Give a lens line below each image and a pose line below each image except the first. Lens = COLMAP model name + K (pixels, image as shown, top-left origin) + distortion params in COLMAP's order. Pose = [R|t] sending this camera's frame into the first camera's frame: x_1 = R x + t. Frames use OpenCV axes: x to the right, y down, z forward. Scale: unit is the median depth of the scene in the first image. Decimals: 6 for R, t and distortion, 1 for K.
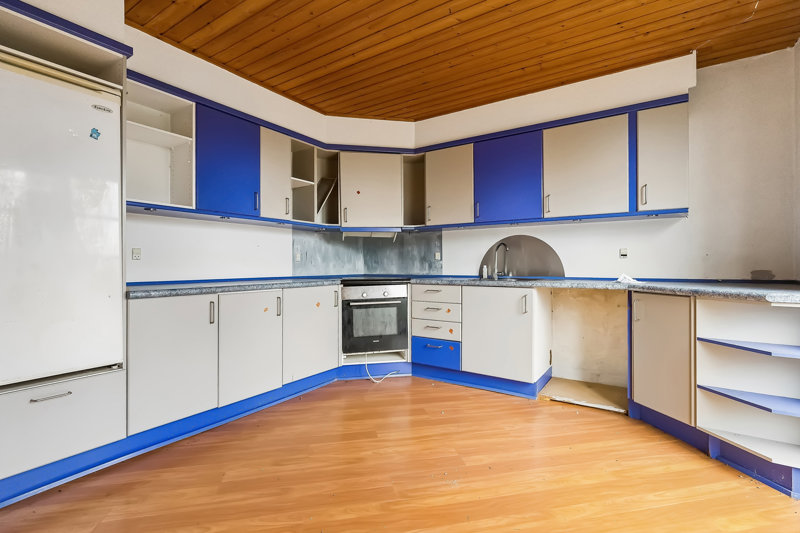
lens RADIAL K [[373.2, 0, 401.8], [0, 373.2, 259.5], [0, 0, 1]] dist [-0.001255, 0.000090]
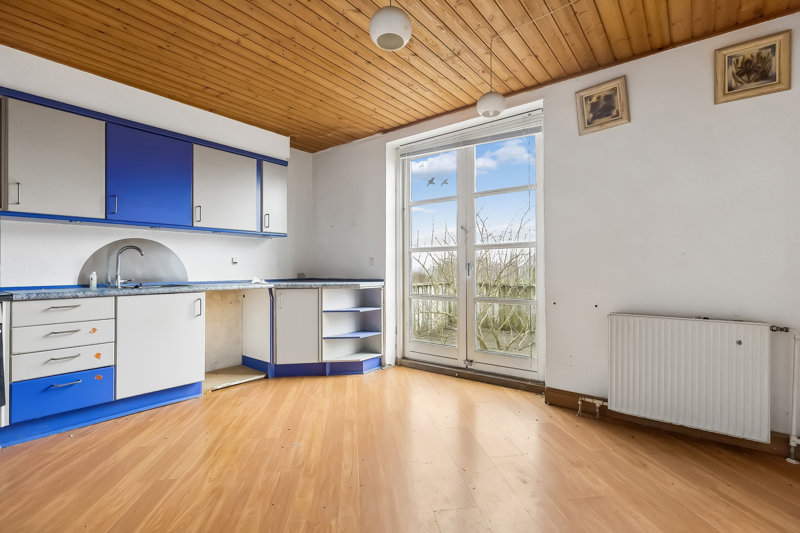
lens RADIAL K [[373.2, 0, 401.8], [0, 373.2, 259.5], [0, 0, 1]] dist [-0.001255, 0.000090]
pose [[0.081172, 0.025450, 0.996375, -0.712031], [-0.009732, 0.999647, -0.024740, 0.004463], [-0.996653, -0.007688, 0.081391, 0.361908]]
